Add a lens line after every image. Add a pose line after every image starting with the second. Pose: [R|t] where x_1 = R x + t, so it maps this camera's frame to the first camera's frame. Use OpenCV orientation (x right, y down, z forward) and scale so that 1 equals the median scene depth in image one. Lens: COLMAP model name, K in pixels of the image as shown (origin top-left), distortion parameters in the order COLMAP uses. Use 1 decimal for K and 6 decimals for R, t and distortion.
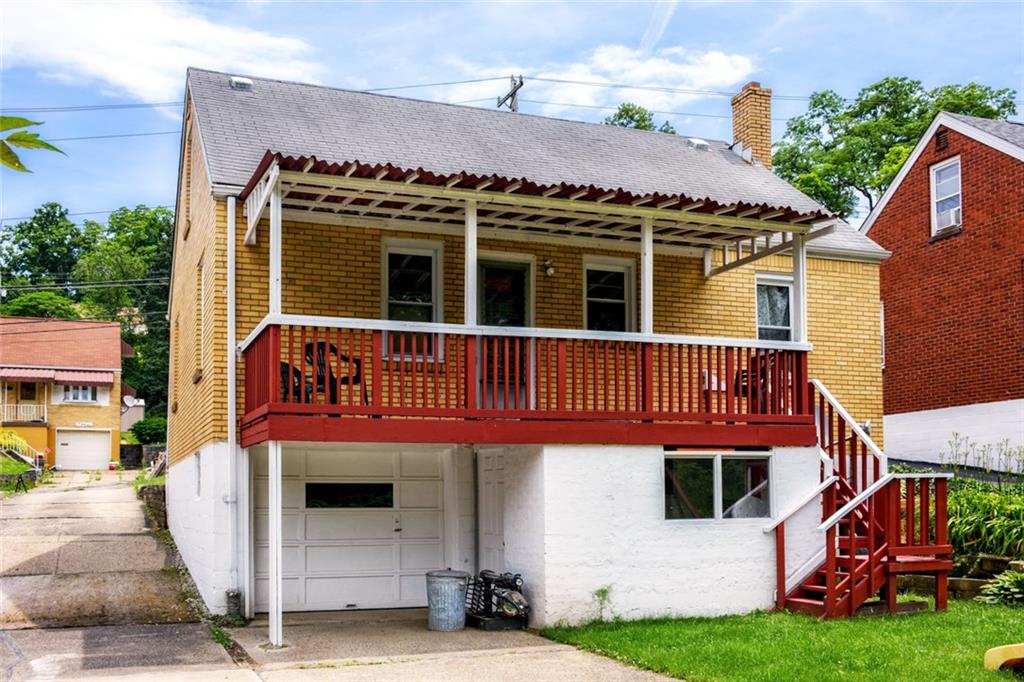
lens RADIAL K [[1012.9, 0, 512.0], [0, 1012.9, 341.0], [0, 0, 1]] dist [-0.008970, -0.004910]
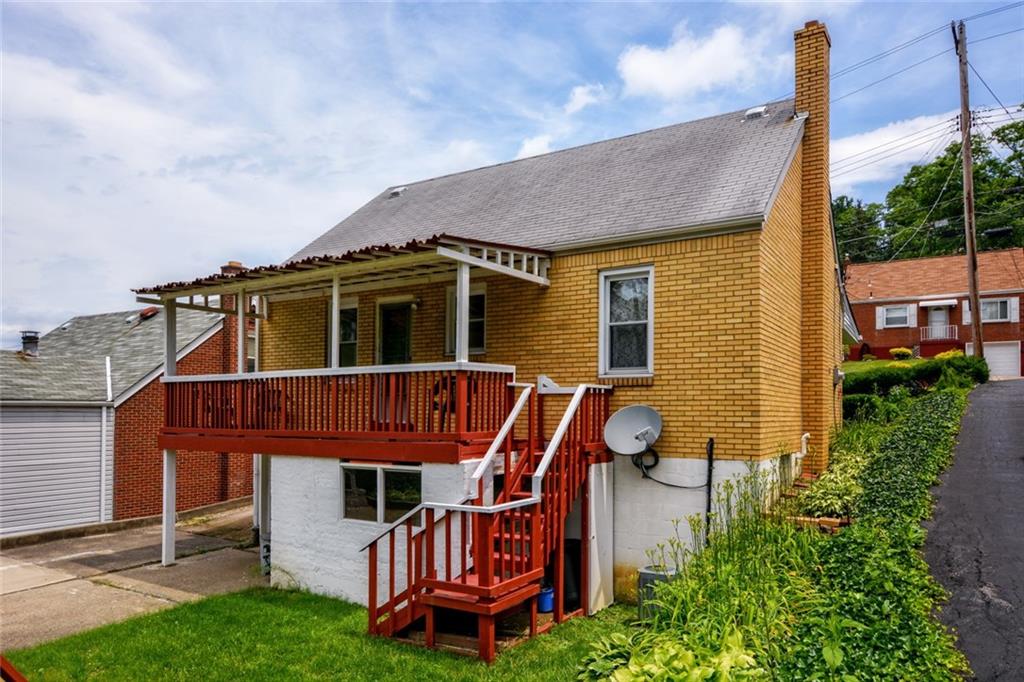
lens RADIAL K [[667.1, 0, 512.0], [0, 667.1, 341.0], [0, 0, 1]] dist [0.005539, 0.001151]
pose [[0.588677, -0.069083, -0.805411, 0.913930], [0.121666, 0.992564, 0.003790, -0.016052], [0.799160, -0.100222, 0.592705, 0.678012]]
